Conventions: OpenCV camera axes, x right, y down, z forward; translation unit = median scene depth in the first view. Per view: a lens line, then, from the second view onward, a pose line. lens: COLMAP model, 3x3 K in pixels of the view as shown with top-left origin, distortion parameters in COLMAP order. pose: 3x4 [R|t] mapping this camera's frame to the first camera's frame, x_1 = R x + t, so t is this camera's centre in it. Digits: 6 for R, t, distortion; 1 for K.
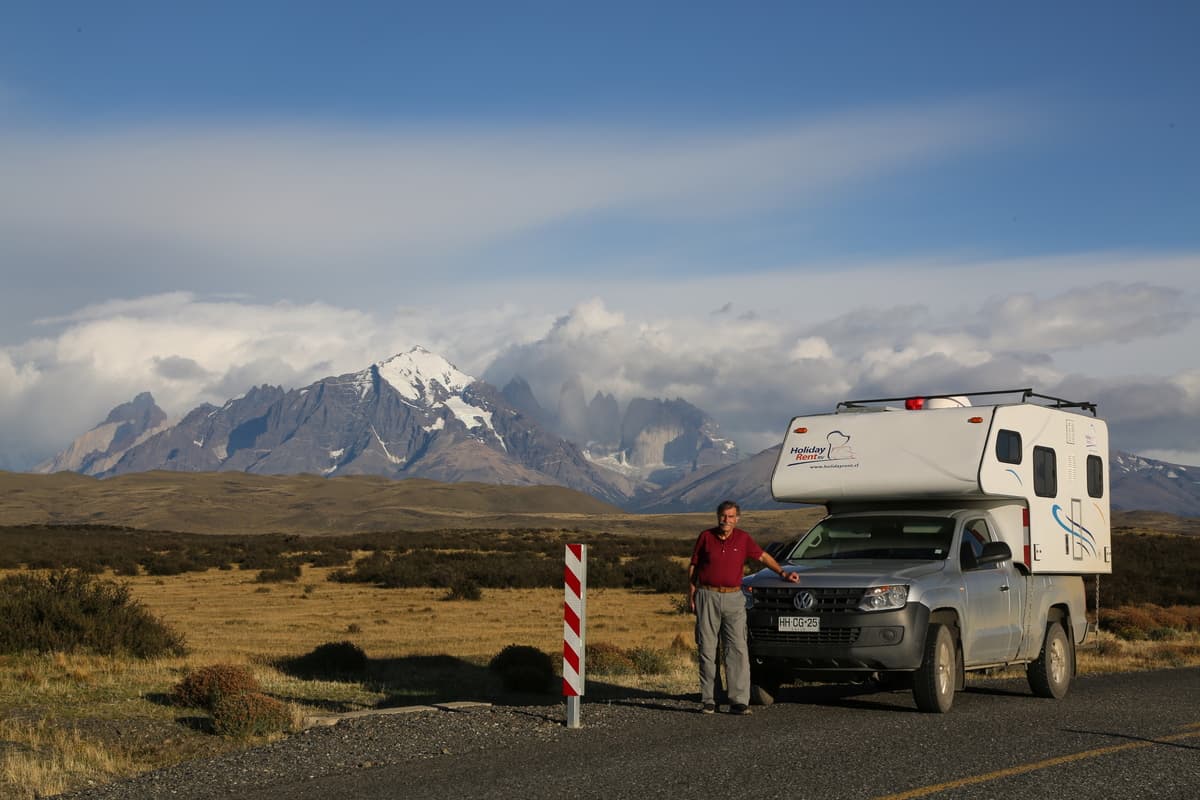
lens RADIAL K [[2060.1, 0, 604.2], [0, 2060.1, 395.2], [0, 0, 1]] dist [0.202223, 0.000000]
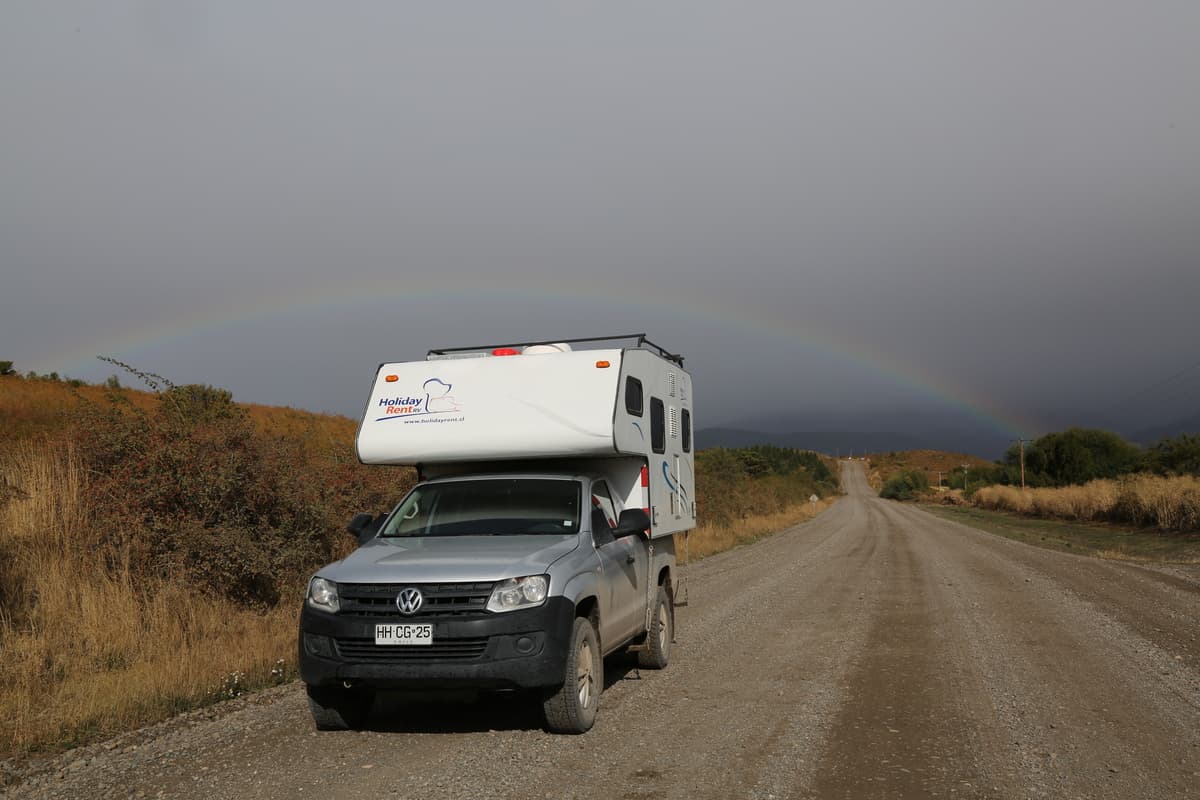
lens RADIAL K [[1231.5, 0, 598.7], [0, 1231.5, 399.9], [0, 0, 1]] dist [0.000002, 0.000000]
pose [[0.954181, -0.000381, 0.299229, 0.026394], [-0.002350, 0.999959, 0.008768, 0.021348], [-0.299220, -0.009070, 0.954141, 0.502684]]
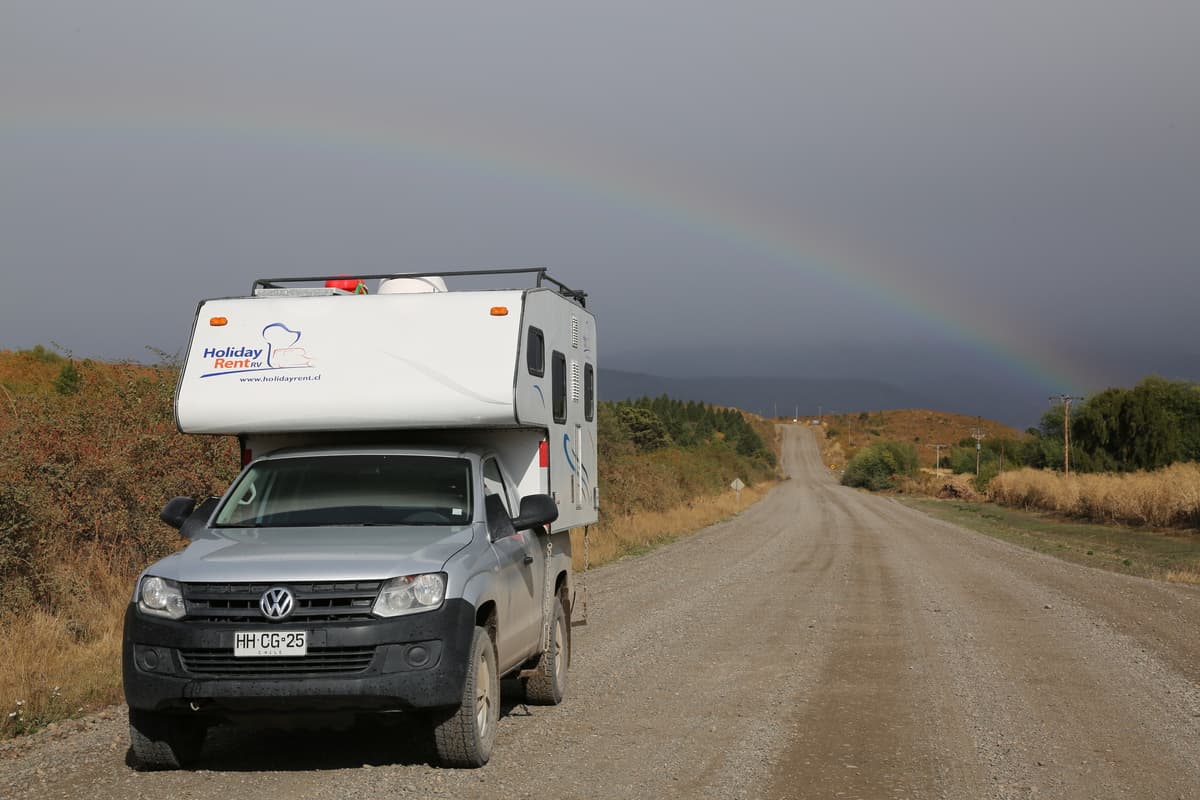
lens RADIAL K [[2060.1, 0, 603.7], [0, 2060.1, 394.0], [0, 0, 1]] dist [0.202223, 0.000000]
pose [[0.916235, 0.005427, 0.400604, -0.052948], [-0.025397, 0.998684, 0.044557, 0.007871], [-0.399835, -0.050998, 0.915167, 0.366496]]
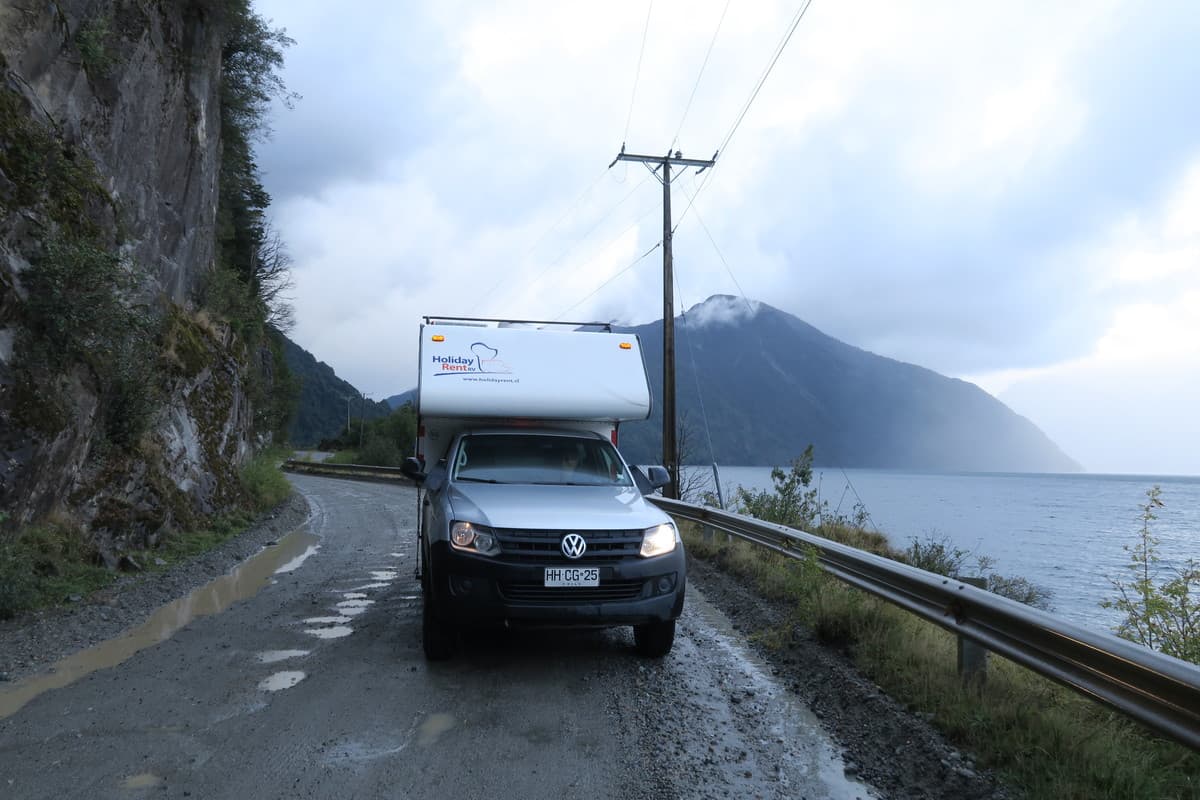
lens RADIAL K [[841.9, 0, 601.8], [0, 841.9, 401.1], [0, 0, 1]] dist [-0.015079, -0.000852]
pose [[0.728789, 0.060331, 0.682076, -0.109394], [-0.094767, 0.995412, 0.013211, 0.033585], [-0.678149, -0.074266, 0.731162, 0.675851]]
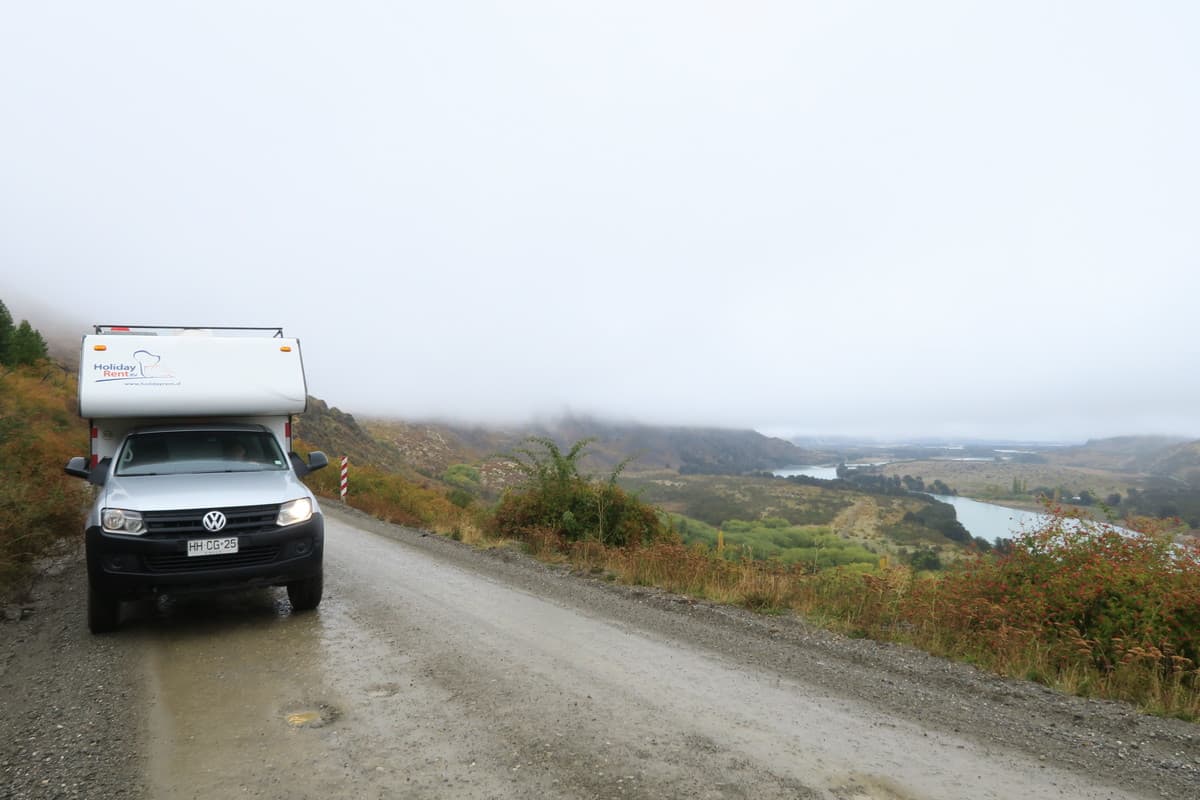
lens RADIAL K [[849.7, 0, 600.0], [0, 849.7, 398.8], [0, 0, 1]] dist [-0.009052, -0.001940]
pose [[0.529288, 0.022682, 0.848139, -0.130510], [-0.054022, 0.998515, 0.007010, 0.026265], [-0.846721, -0.049528, 0.529727, 0.570859]]
